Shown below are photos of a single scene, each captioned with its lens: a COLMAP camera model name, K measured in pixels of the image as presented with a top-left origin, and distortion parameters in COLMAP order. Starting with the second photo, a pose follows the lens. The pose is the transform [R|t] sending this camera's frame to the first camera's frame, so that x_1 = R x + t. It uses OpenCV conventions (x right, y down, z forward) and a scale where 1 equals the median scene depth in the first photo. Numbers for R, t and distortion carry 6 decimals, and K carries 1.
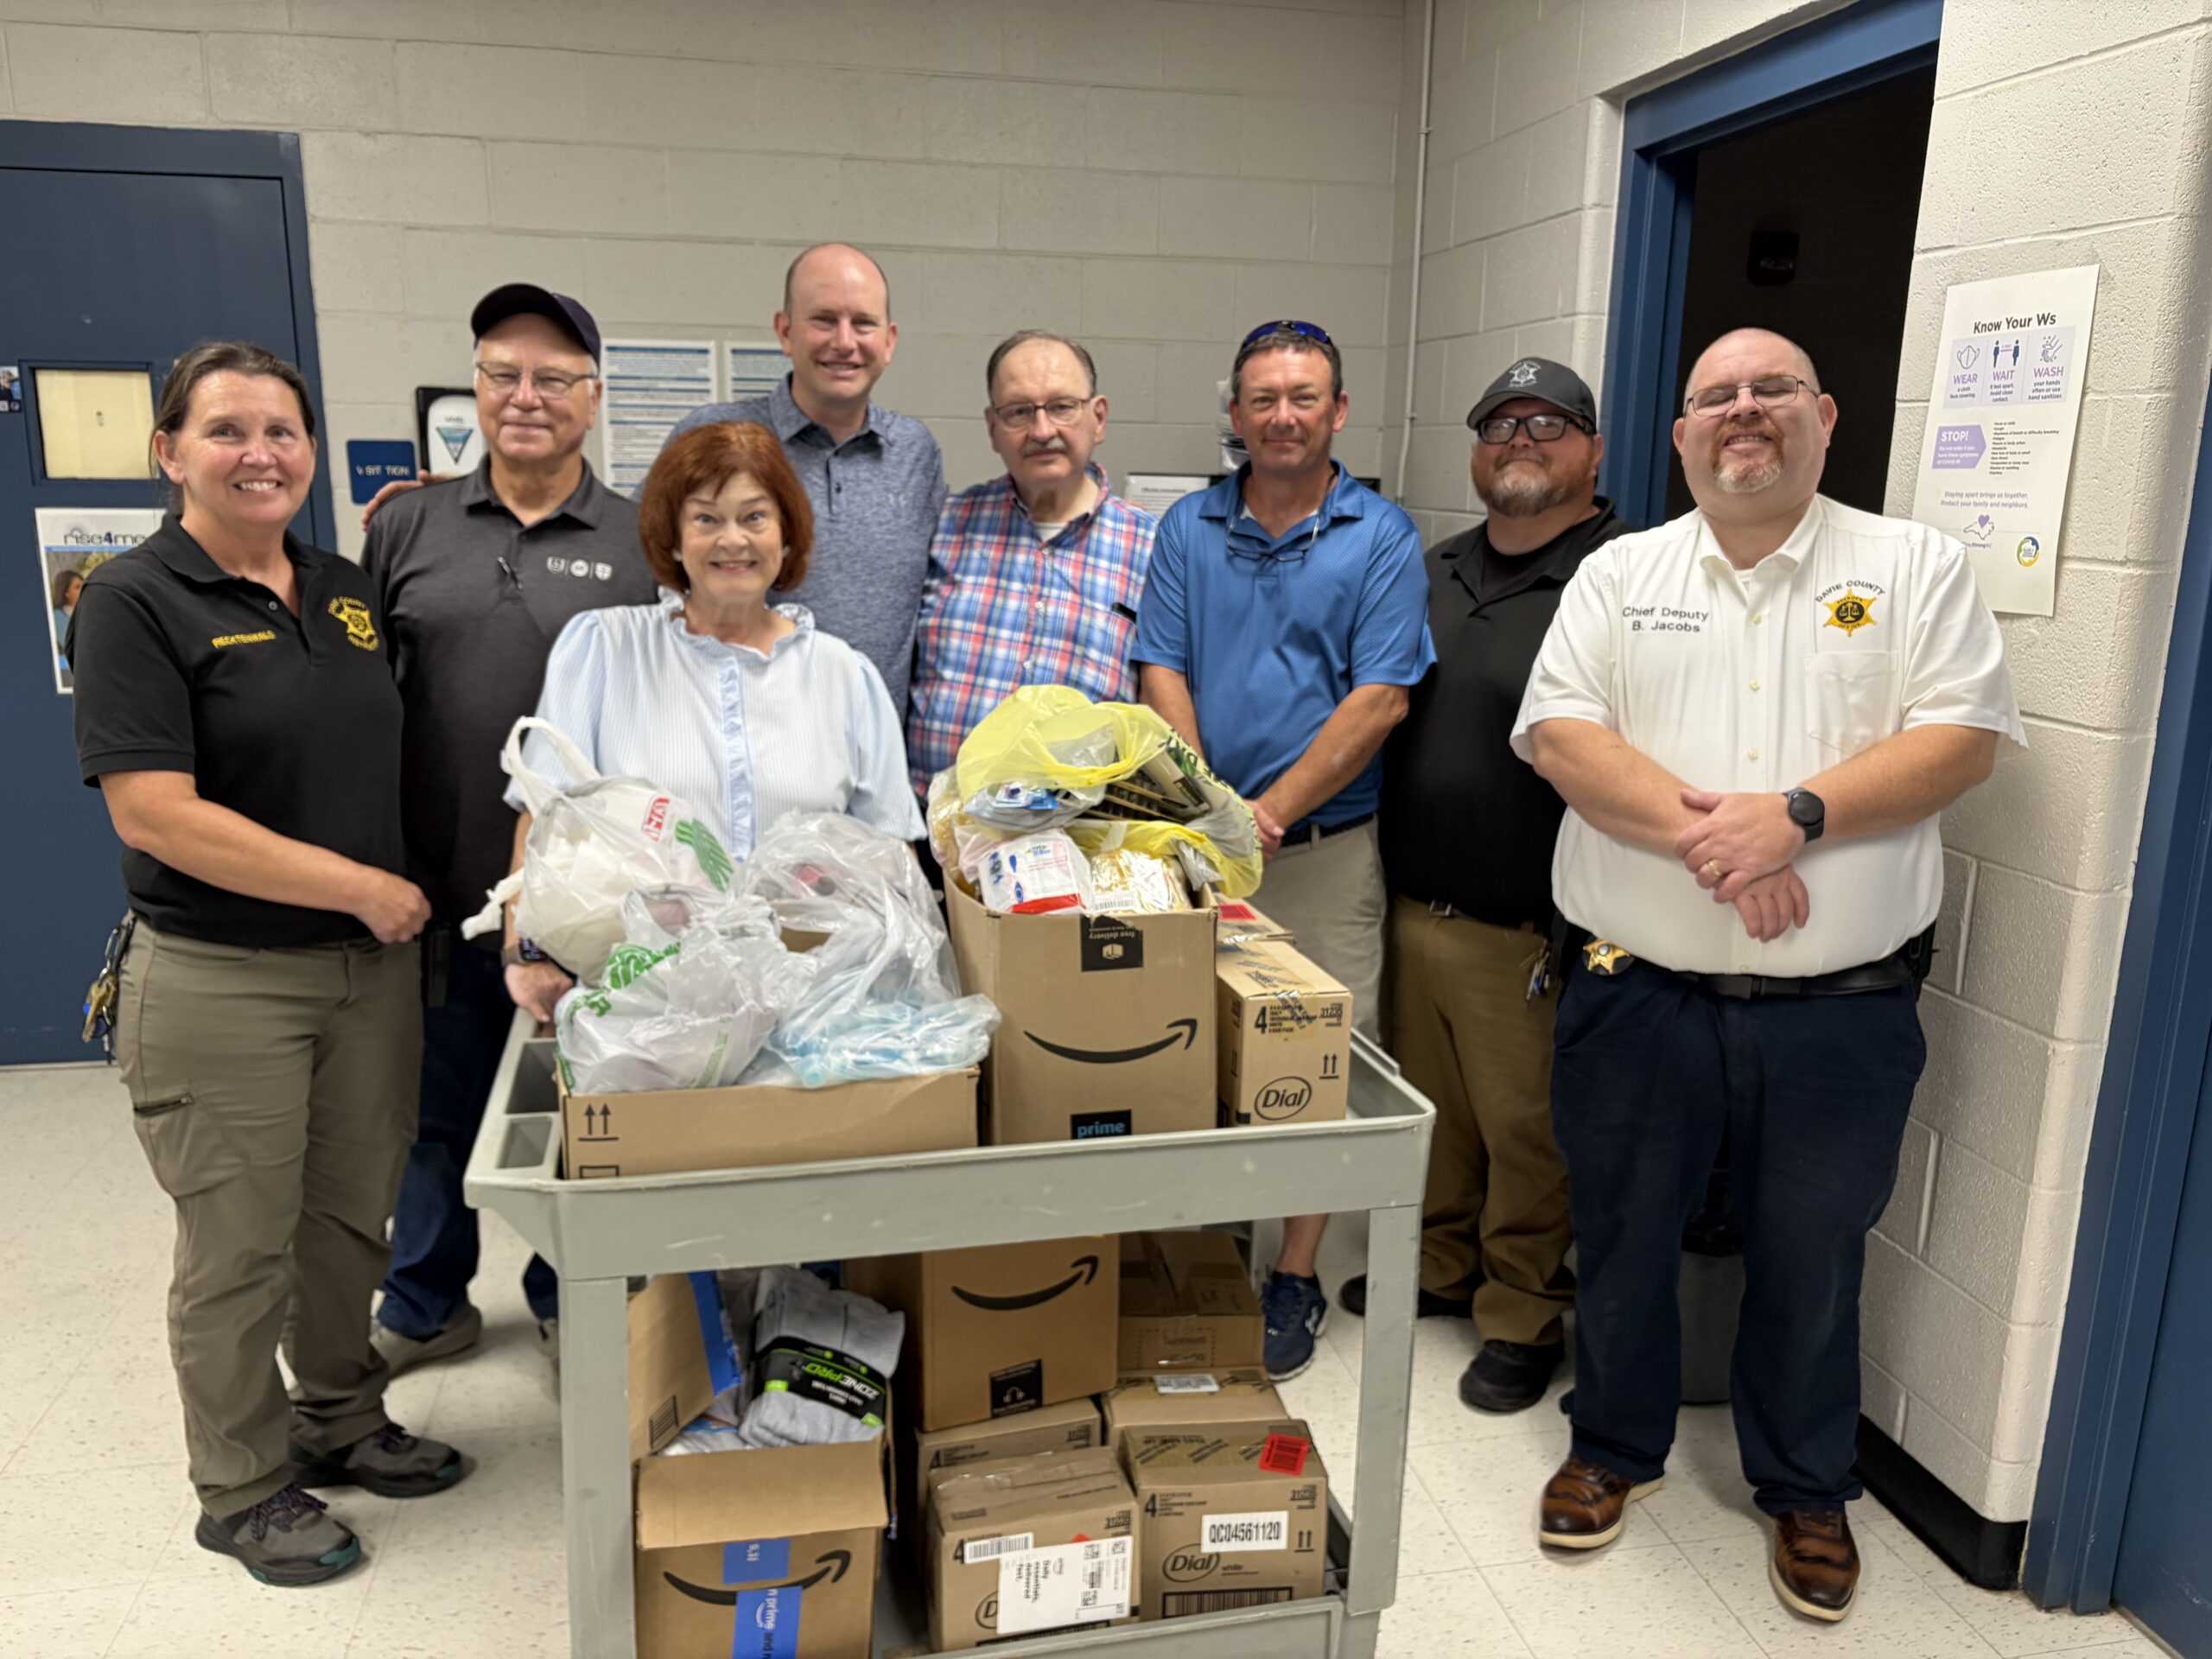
lens RADIAL K [[1660.8, 0, 1100.1], [0, 1660.8, 860.5], [0, 0, 1]] dist [0.014778, -0.031262]
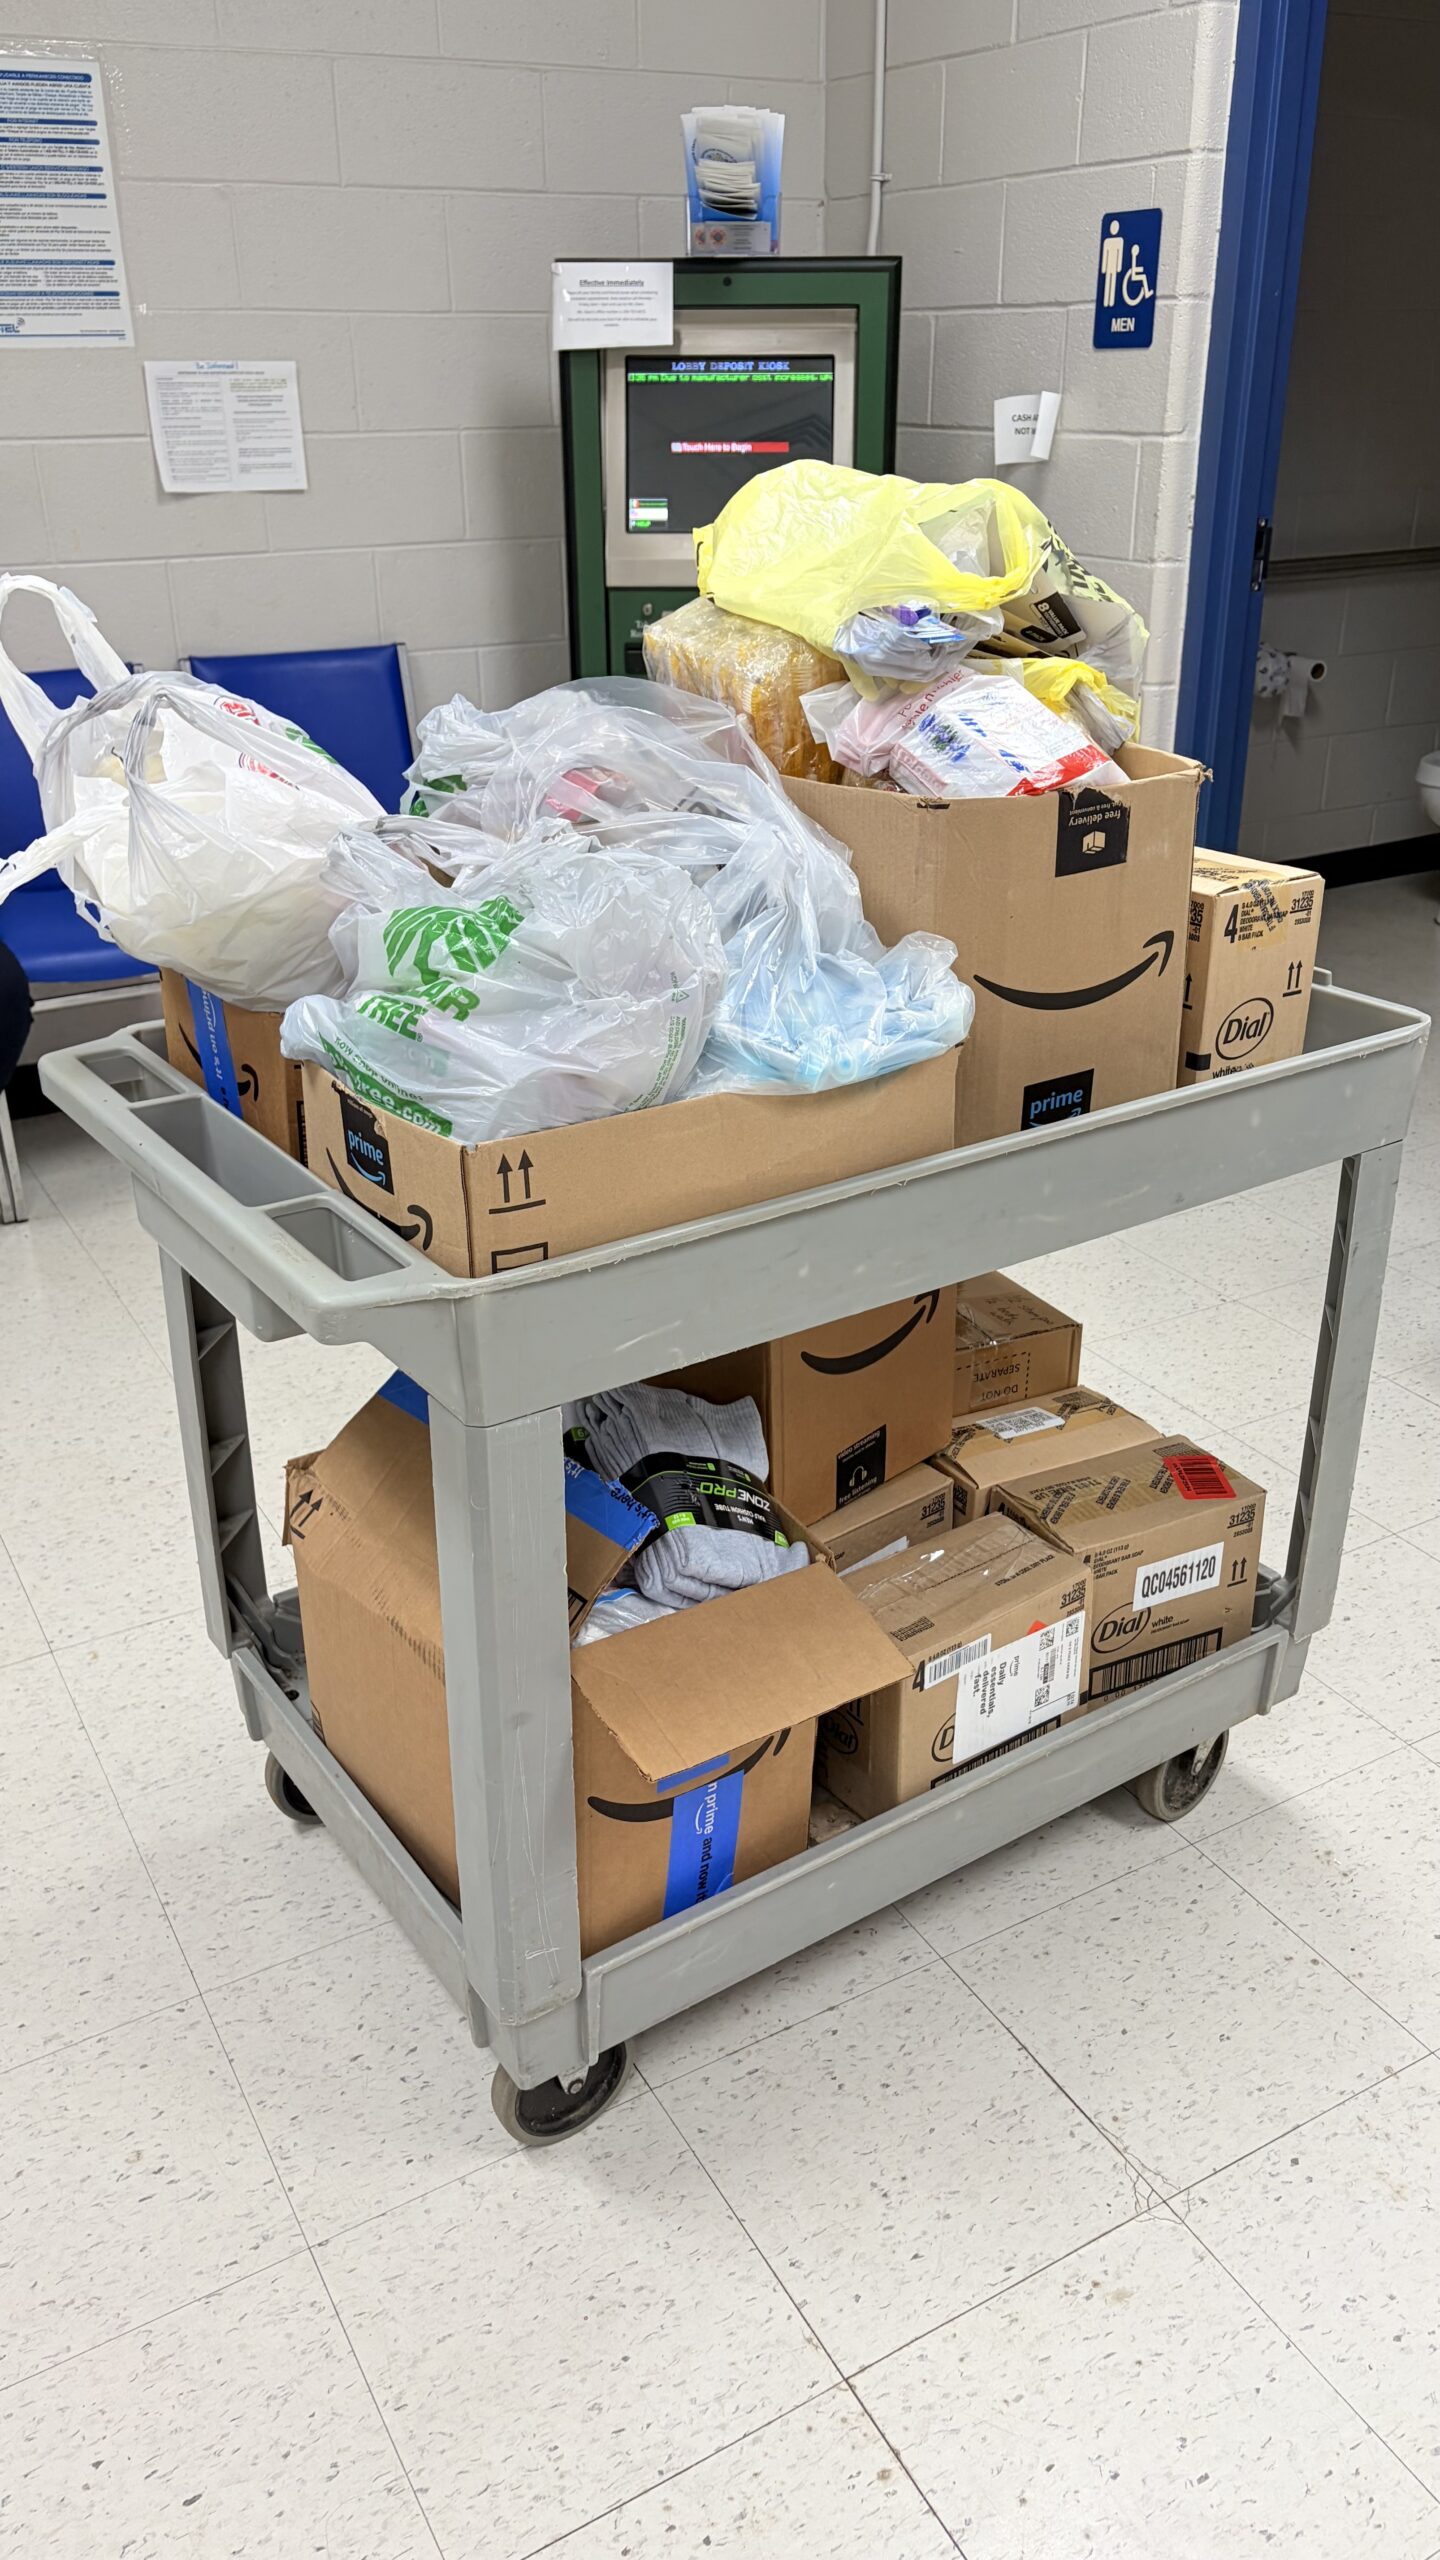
lens RADIAL K [[1951.5, 0, 730.3], [0, 1951.5, 1282.1], [0, 0, 1]] dist [0.035804, -0.038835]
pose [[0.937939, -0.168016, 0.303383, -0.385441], [0.096813, 0.966880, 0.236157, 0.021786], [-0.333013, -0.192129, 0.923141, 0.229586]]
